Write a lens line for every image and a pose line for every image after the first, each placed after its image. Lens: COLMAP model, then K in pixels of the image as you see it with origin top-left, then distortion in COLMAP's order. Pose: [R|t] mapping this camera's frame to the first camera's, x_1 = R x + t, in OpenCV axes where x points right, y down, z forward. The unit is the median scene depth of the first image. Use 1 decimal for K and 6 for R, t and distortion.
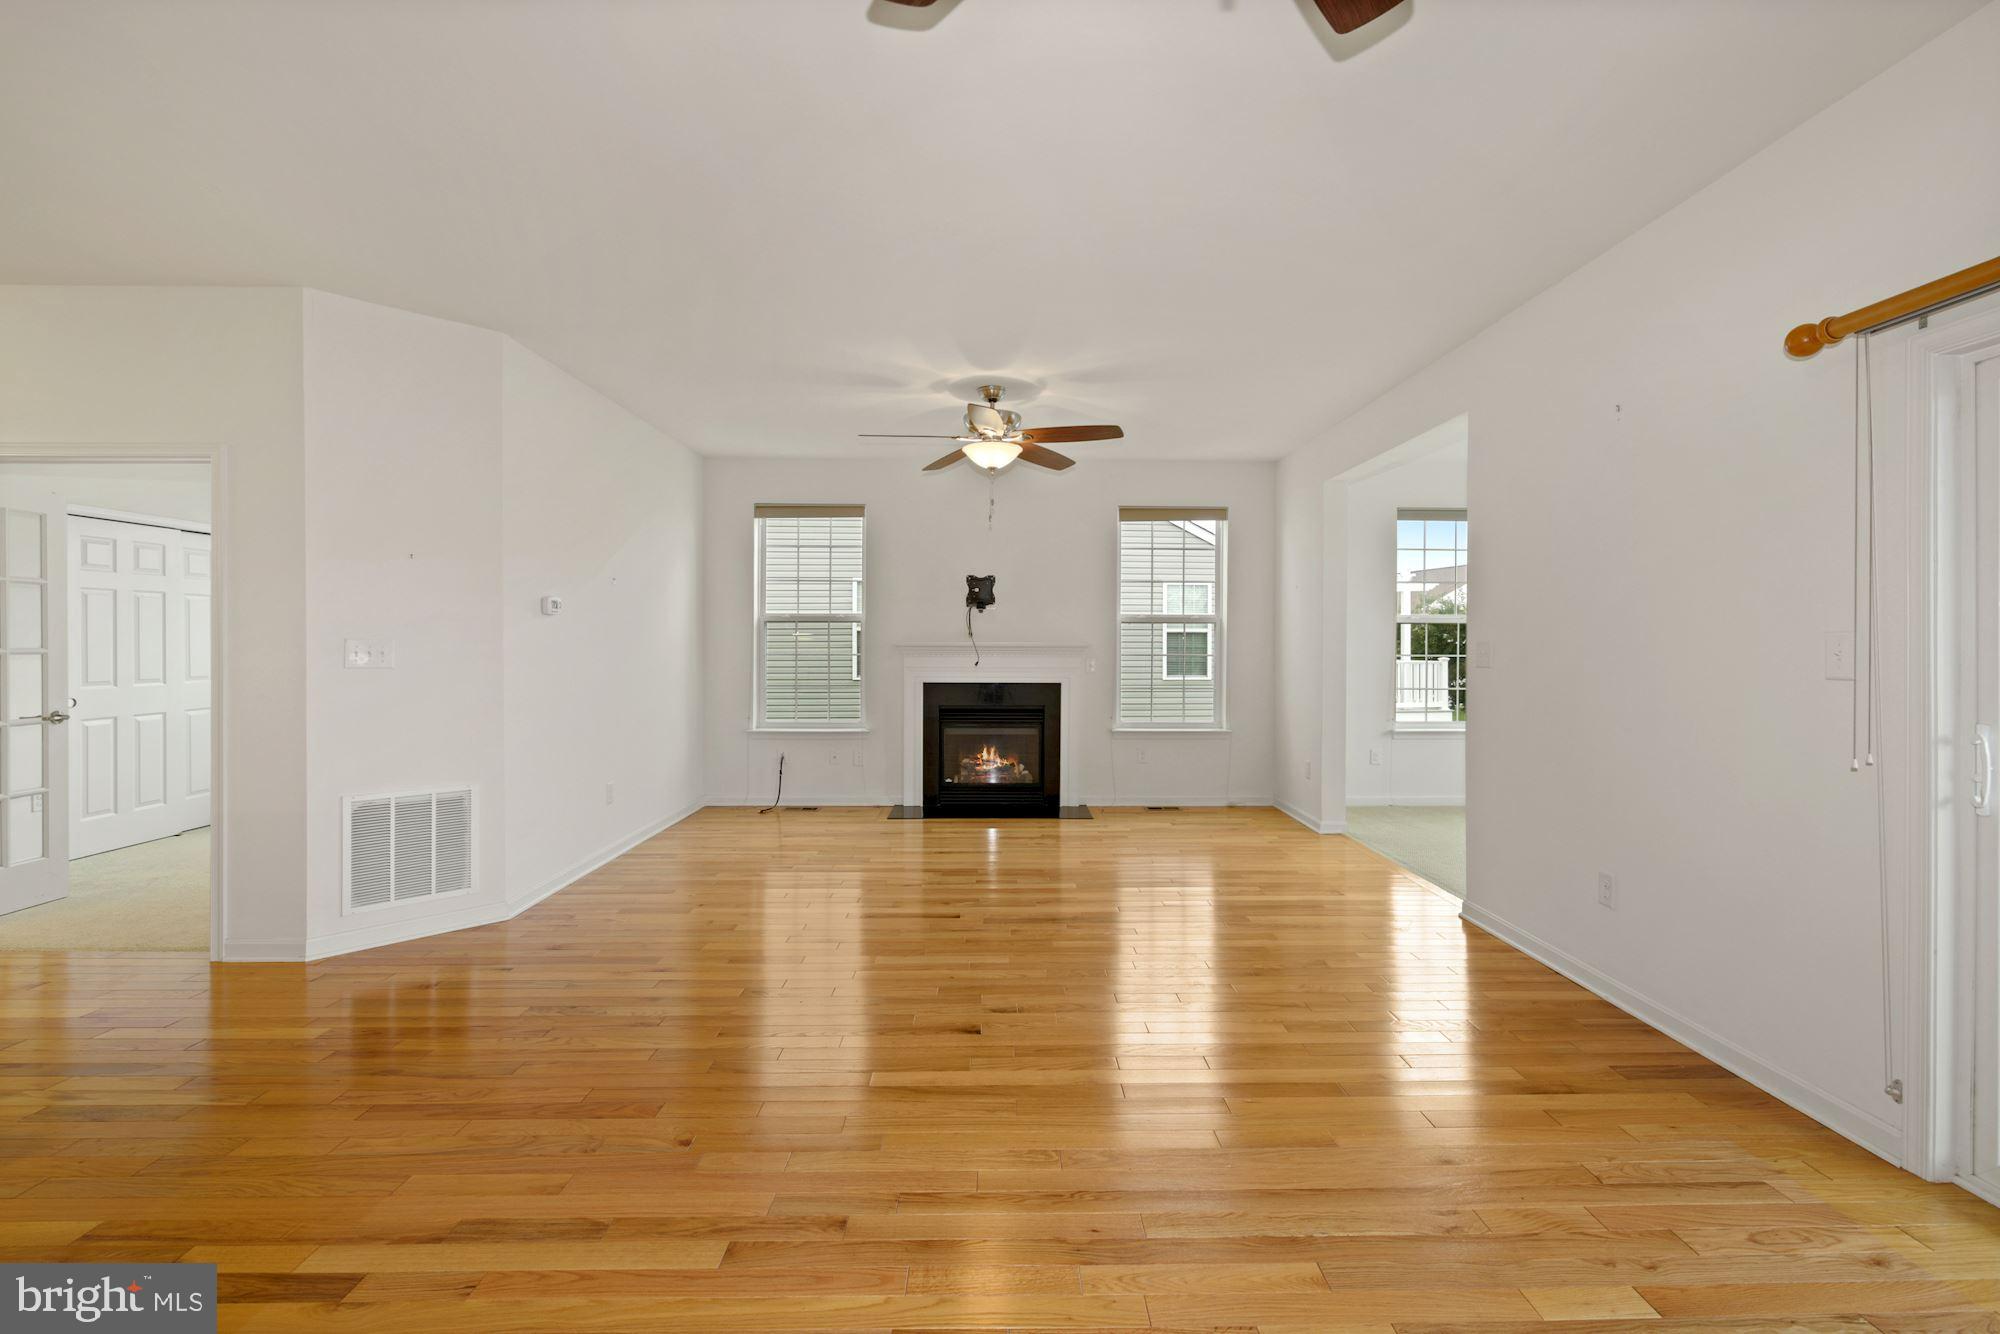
lens RADIAL K [[889.1, 0, 1002.2], [0, 889.1, 650.4], [0, 0, 1]] dist [-0.000982, -0.000741]
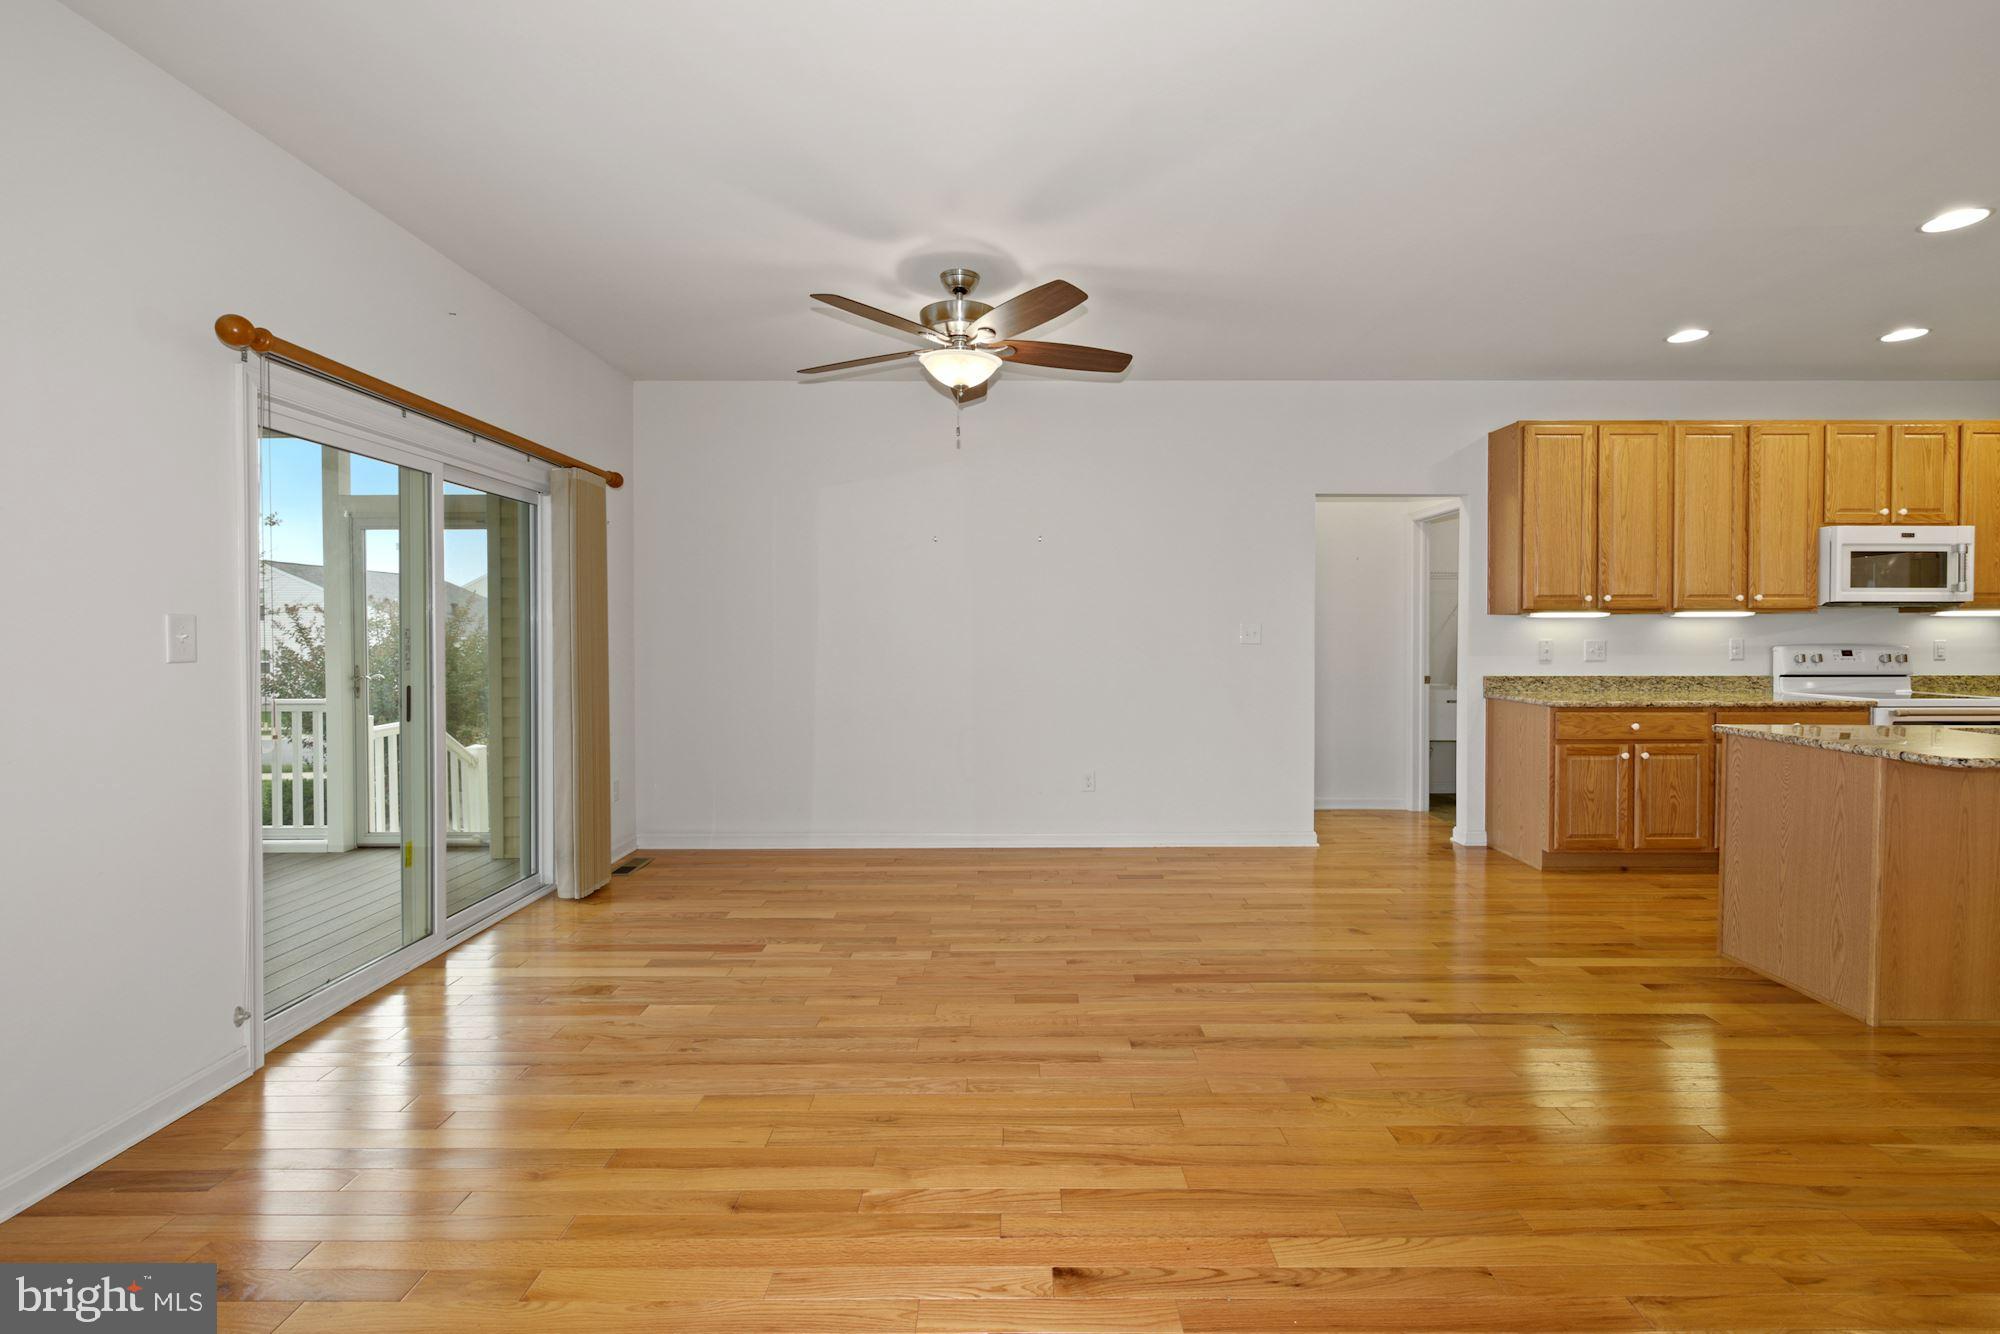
lens RADIAL K [[889.1, 0, 1002.2], [0, 889.1, 650.4], [0, 0, 1]] dist [-0.000982, -0.000741]
pose [[-0.999753, 0.000165, 0.022209, -0.004416], [0.000762, 0.999639, 0.026867, -0.008397], [-0.022196, 0.026877, -0.999392, 2.244098]]
